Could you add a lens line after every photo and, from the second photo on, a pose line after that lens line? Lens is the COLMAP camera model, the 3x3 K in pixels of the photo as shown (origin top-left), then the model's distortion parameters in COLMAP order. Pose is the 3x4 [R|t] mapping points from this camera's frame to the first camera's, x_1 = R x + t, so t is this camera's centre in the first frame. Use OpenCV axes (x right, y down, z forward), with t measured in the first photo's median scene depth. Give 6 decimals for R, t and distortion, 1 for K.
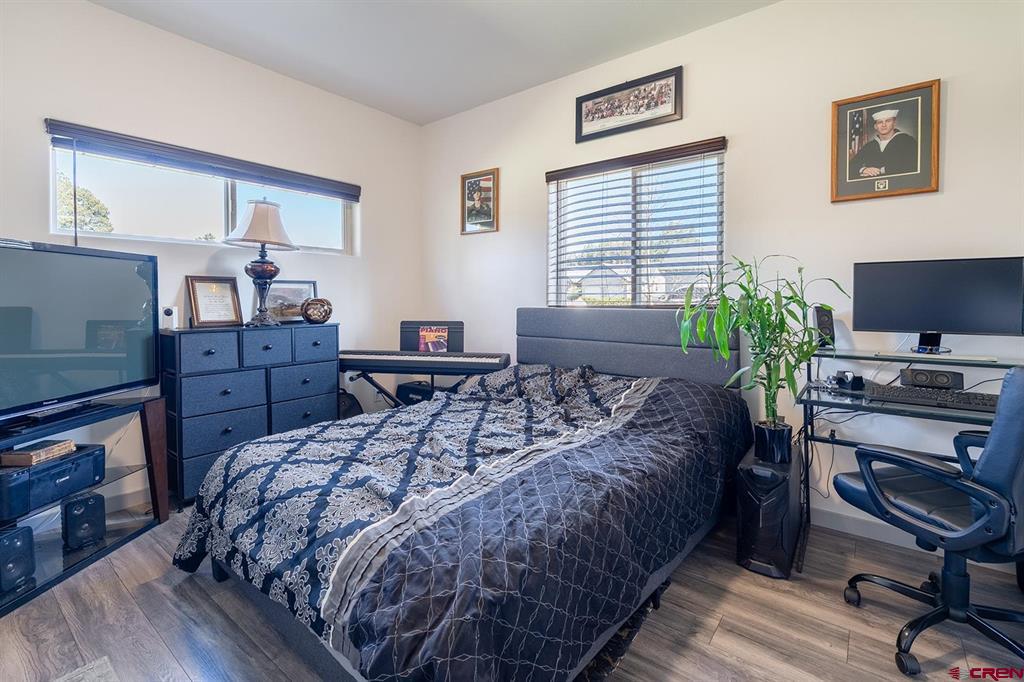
lens RADIAL K [[457.5, 0, 509.3], [0, 457.5, 304.4], [0, 0, 1]] dist [-0.003887, -0.001198]
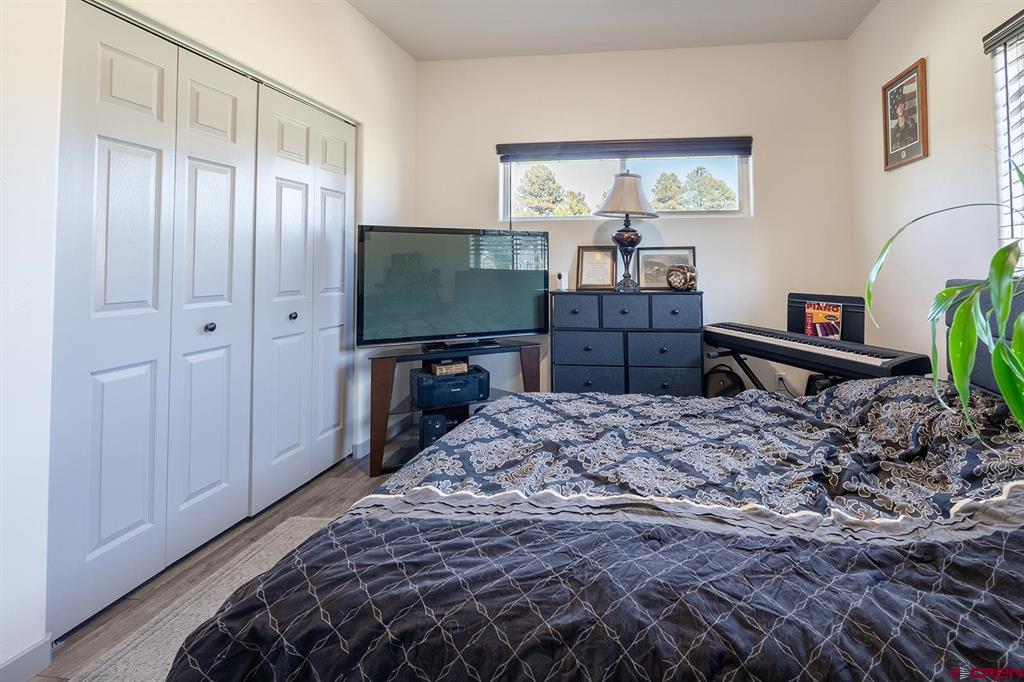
lens RADIAL K [[457.5, 0, 524.9], [0, 457.5, 247.3], [0, 0, 1]] dist [-0.003887, -0.001198]
pose [[0.537686, -0.036180, -0.842369, 0.278647], [-0.007965, 0.998816, -0.047983, -0.001535], [0.843108, 0.032509, 0.536761, 0.281043]]
